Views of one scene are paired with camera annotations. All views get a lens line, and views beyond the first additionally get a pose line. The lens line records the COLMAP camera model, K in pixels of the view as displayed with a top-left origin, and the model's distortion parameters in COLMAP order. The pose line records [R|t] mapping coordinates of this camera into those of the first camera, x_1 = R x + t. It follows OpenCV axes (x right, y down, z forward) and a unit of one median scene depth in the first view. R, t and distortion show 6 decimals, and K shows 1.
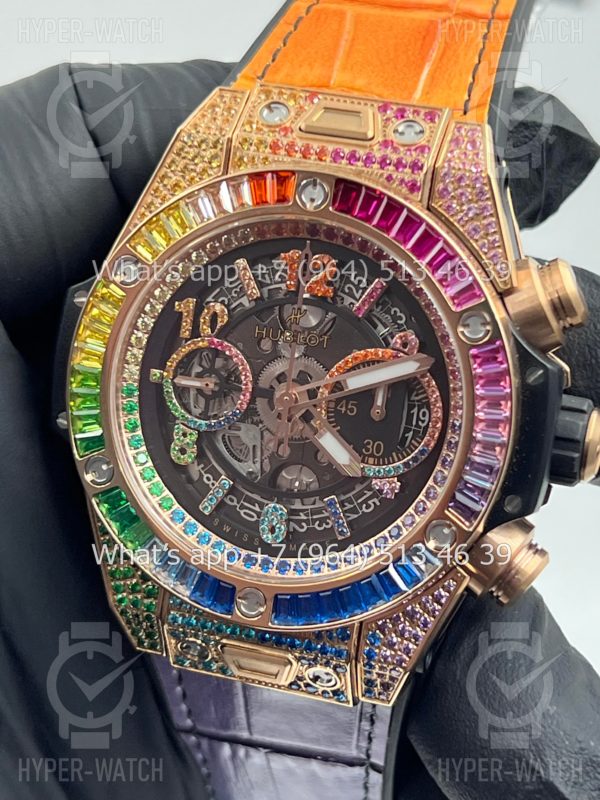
lens RADIAL K [[1817.6, 0, 300.0], [0, 1817.6, 400.0], [0, 0, 1]] dist [0.126419, 0.025853]
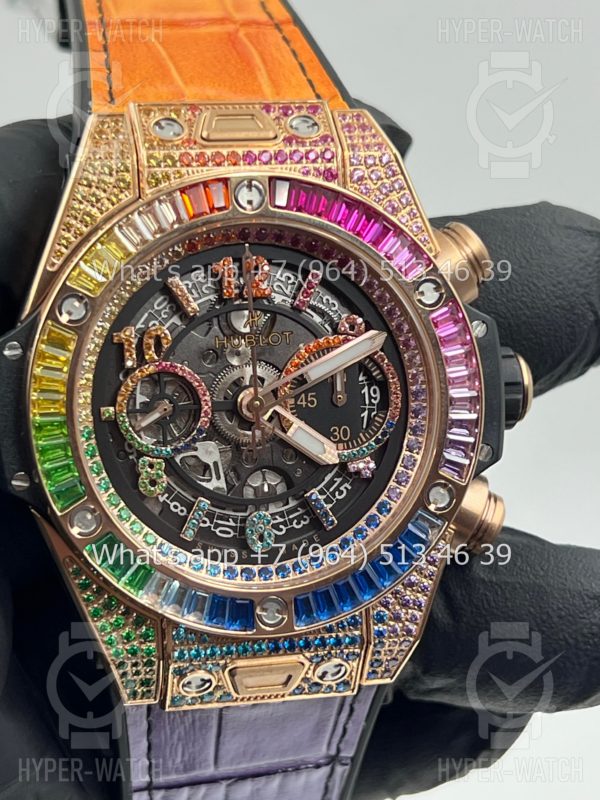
lens RADIAL K [[1817.6, 0, 300.0], [0, 1817.6, 400.0], [0, 0, 1]] dist [0.126419, 0.025853]
pose [[0.869743, -0.202073, 0.450236, -0.431112], [0.226736, 0.973956, -0.000869, 0.003748], [-0.438335, 0.102841, 0.892909, 0.098335]]
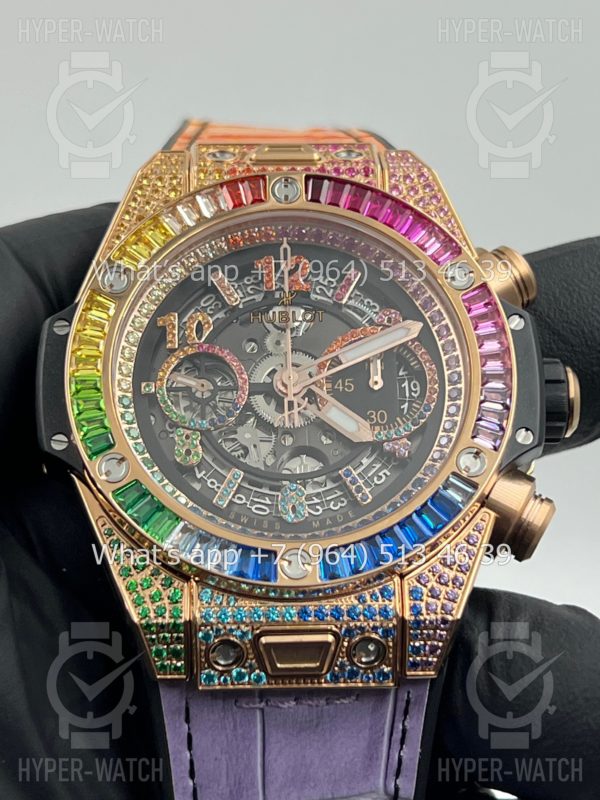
lens RADIAL K [[1817.6, 0, 300.0], [0, 1817.6, 400.0], [0, 0, 1]] dist [0.126419, 0.025853]
pose [[0.944144, -0.057867, 0.324412, -0.332932], [0.194318, 0.892855, -0.406264, 0.425681], [-0.266144, 0.446610, 0.854229, 0.125393]]
